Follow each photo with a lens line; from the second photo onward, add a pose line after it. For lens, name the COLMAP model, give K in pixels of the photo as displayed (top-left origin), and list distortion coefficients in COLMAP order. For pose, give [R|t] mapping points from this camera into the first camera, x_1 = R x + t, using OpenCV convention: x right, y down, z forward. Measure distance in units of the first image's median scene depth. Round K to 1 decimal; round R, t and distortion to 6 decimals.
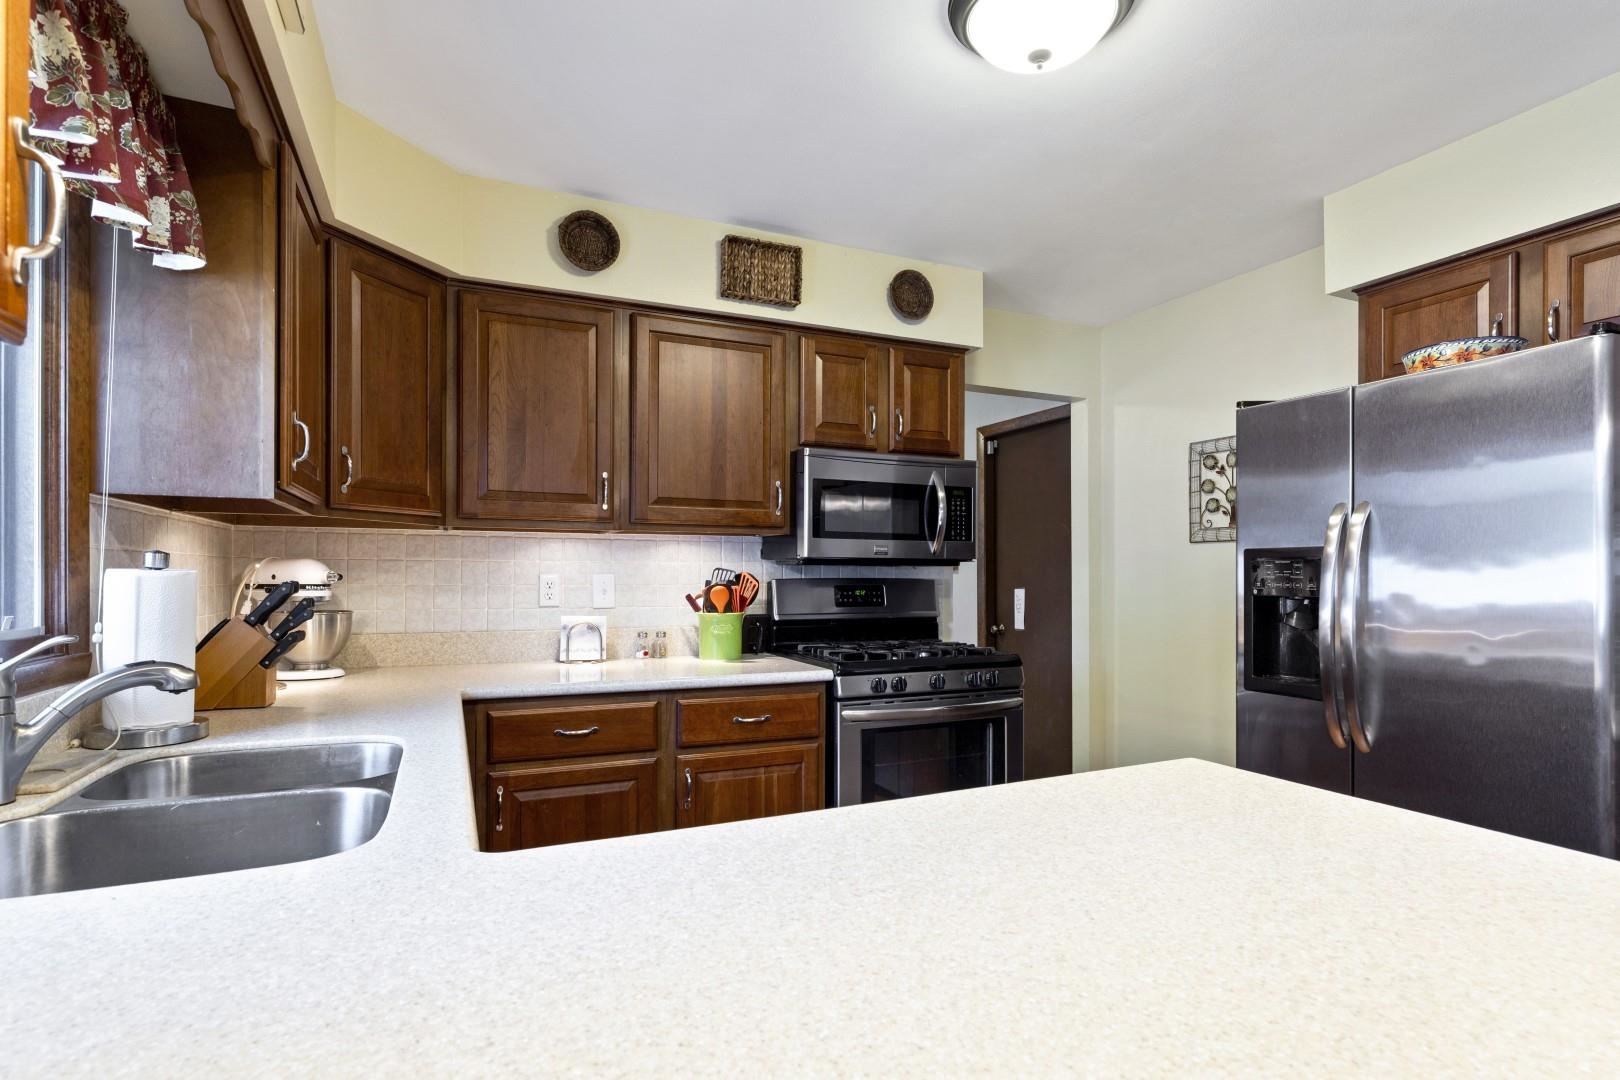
lens RADIAL K [[824.6, 0, 819.9], [0, 824.6, 569.6], [0, 0, 1]] dist [-0.000059, -0.000168]
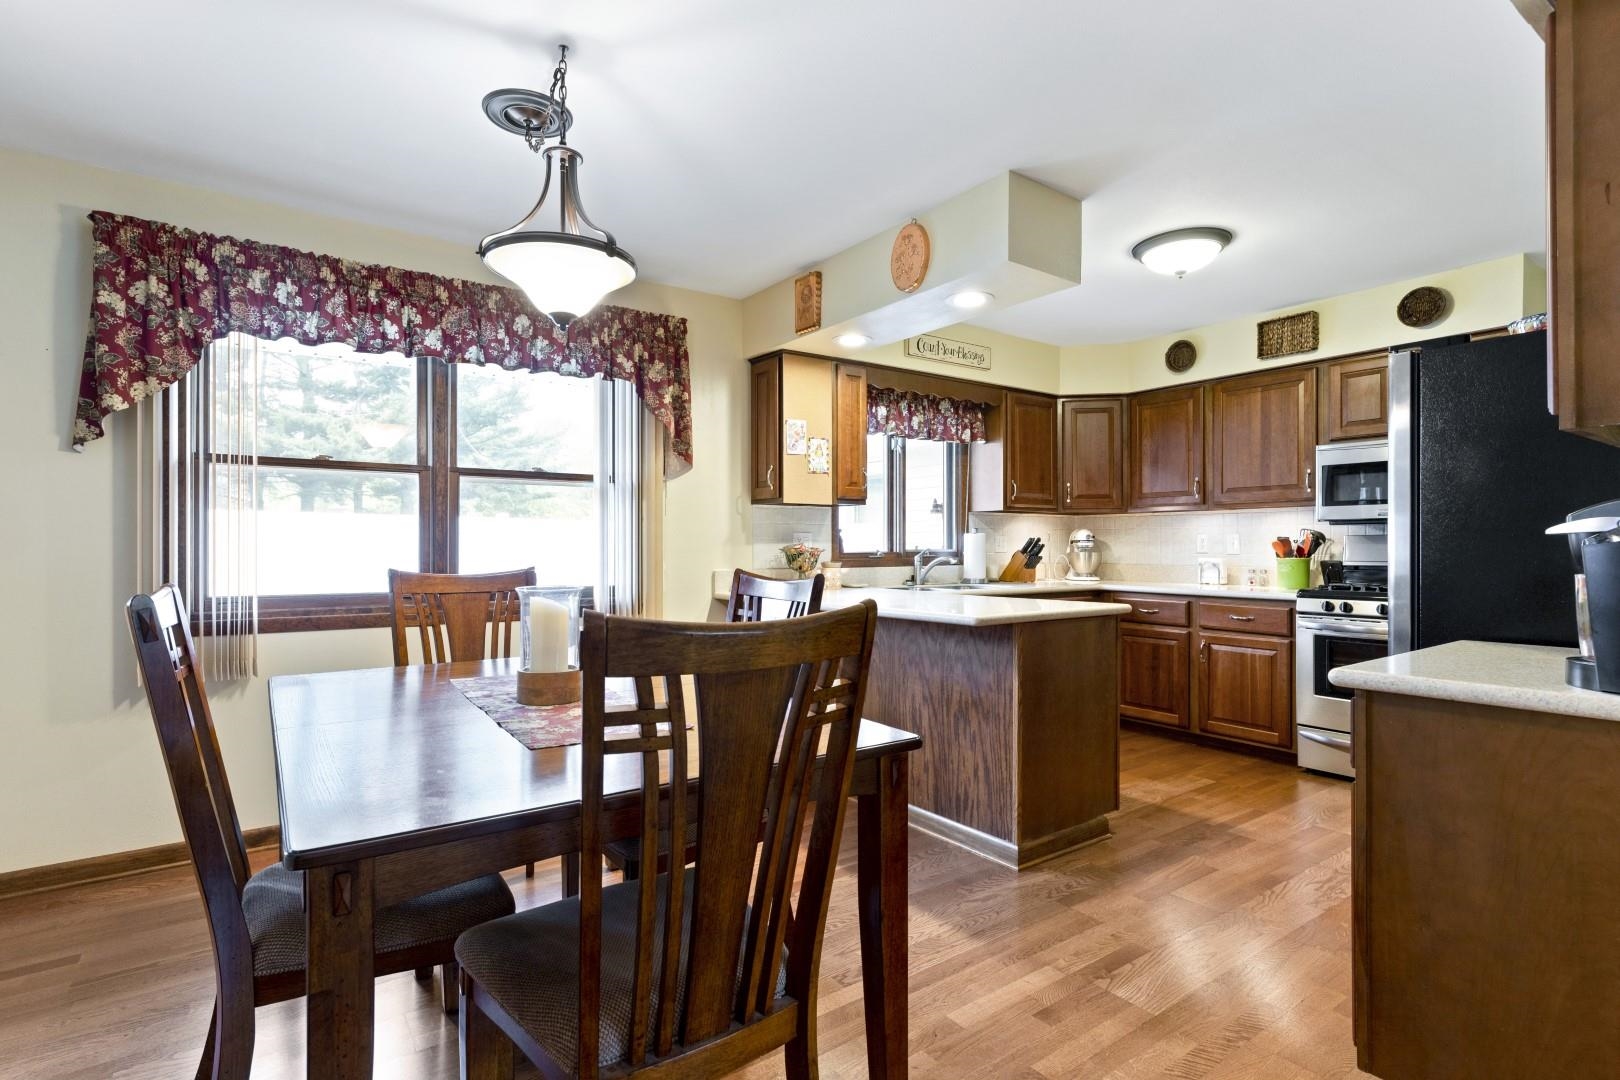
lens RADIAL K [[776.7, 0, 816.0], [0, 776.7, 550.5], [0, 0, 1]] dist [0.000035, 0.000050]
pose [[0.191857, 0.001674, -0.981421, 1.212348], [0.006145, 0.999977, 0.002907, 0.031033], [0.981404, -0.006589, 0.191842, -0.148131]]
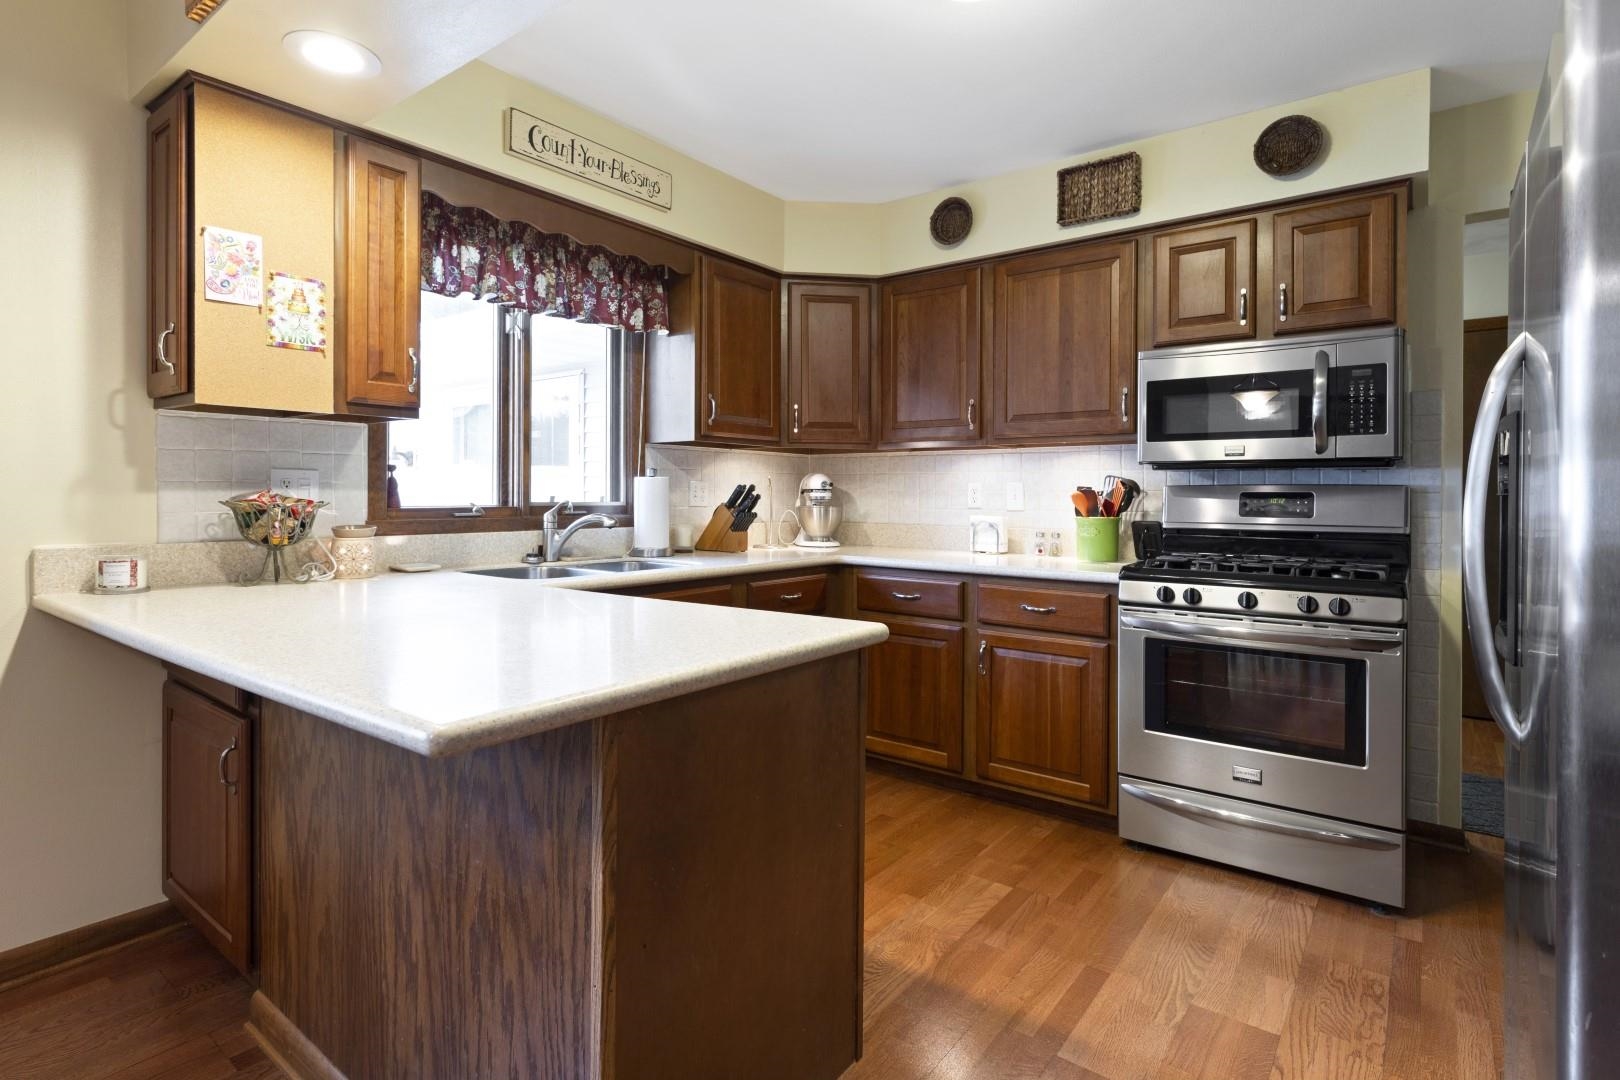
lens RADIAL K [[806.5, 0, 802.8], [0, 806.5, 502.5], [0, 0, 1]] dist [-0.000792, -0.000025]
pose [[0.467762, 0.007372, -0.883824, 0.675840], [-0.000135, 0.999966, 0.008269, 0.026762], [0.883854, -0.003749, 0.467747, 0.193203]]
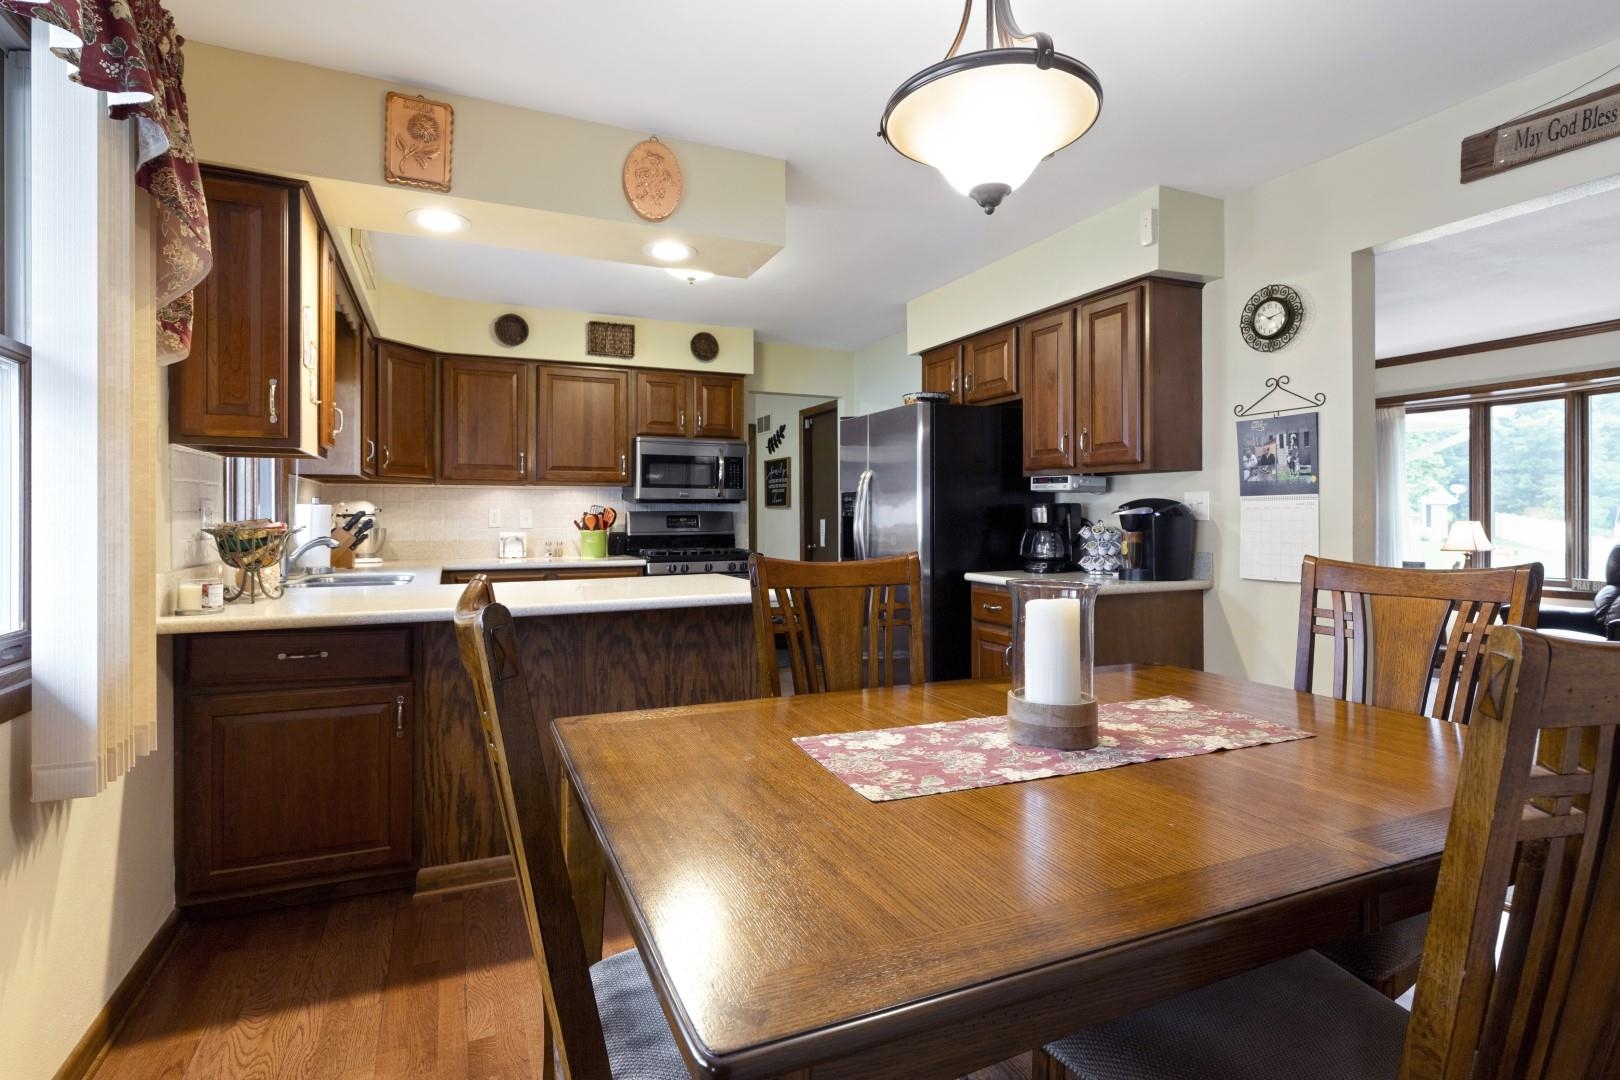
lens RADIAL K [[806.5, 0, 802.8], [0, 806.5, 502.5], [0, 0, 1]] dist [-0.000792, -0.000025]
pose [[0.999906, -0.006970, -0.011784, 0.371263], [0.006824, 0.999900, -0.012401, 0.018020], [0.011869, 0.012319, 0.999854, -0.758159]]
